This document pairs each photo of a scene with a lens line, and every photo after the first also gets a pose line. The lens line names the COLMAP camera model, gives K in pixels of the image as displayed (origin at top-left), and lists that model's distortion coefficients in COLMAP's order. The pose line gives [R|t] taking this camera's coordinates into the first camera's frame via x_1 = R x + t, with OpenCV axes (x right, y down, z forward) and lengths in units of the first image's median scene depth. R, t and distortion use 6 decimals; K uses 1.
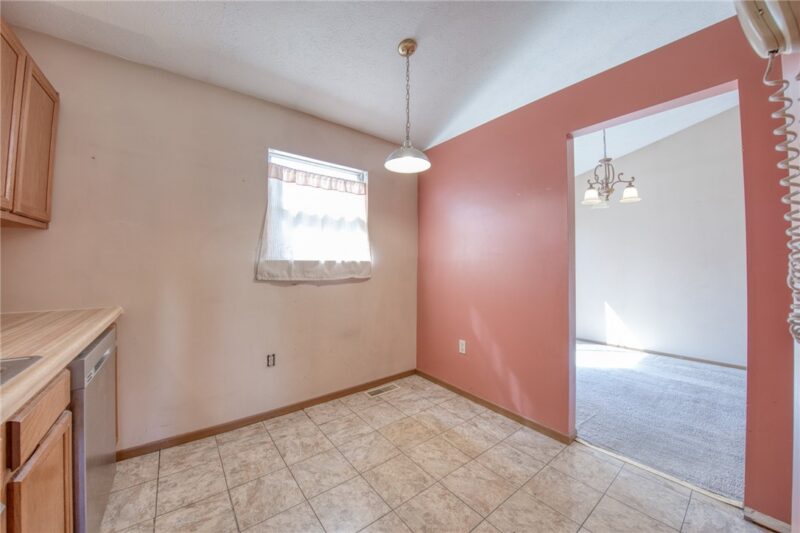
lens RADIAL K [[295.5, 0, 390.8], [0, 295.5, 255.6], [0, 0, 1]] dist [-0.009998, -0.001868]
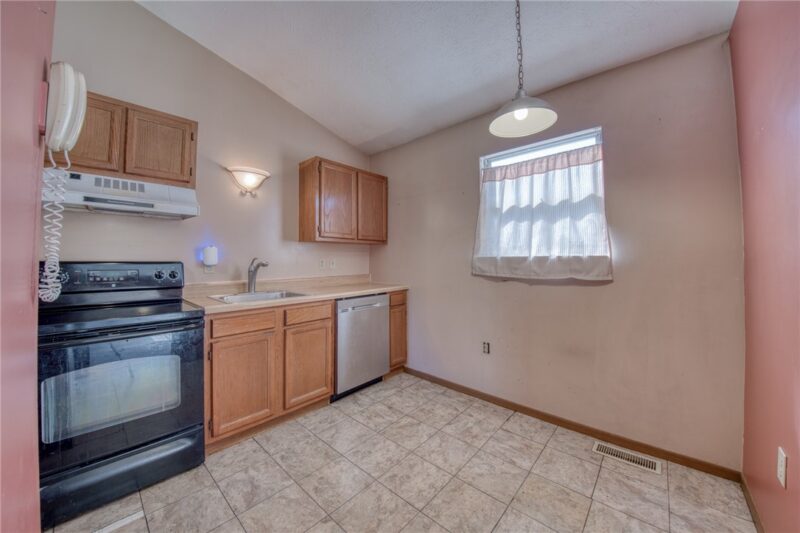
lens RADIAL K [[295.5, 0, 400.1], [0, 295.5, 250.7], [0, 0, 1]] dist [-0.009998, -0.001868]
pose [[0.179718, -0.033177, -0.983158, 0.634365], [0.031901, 0.999102, -0.027884, 0.013068], [0.983201, -0.026353, 0.180615, 0.499448]]
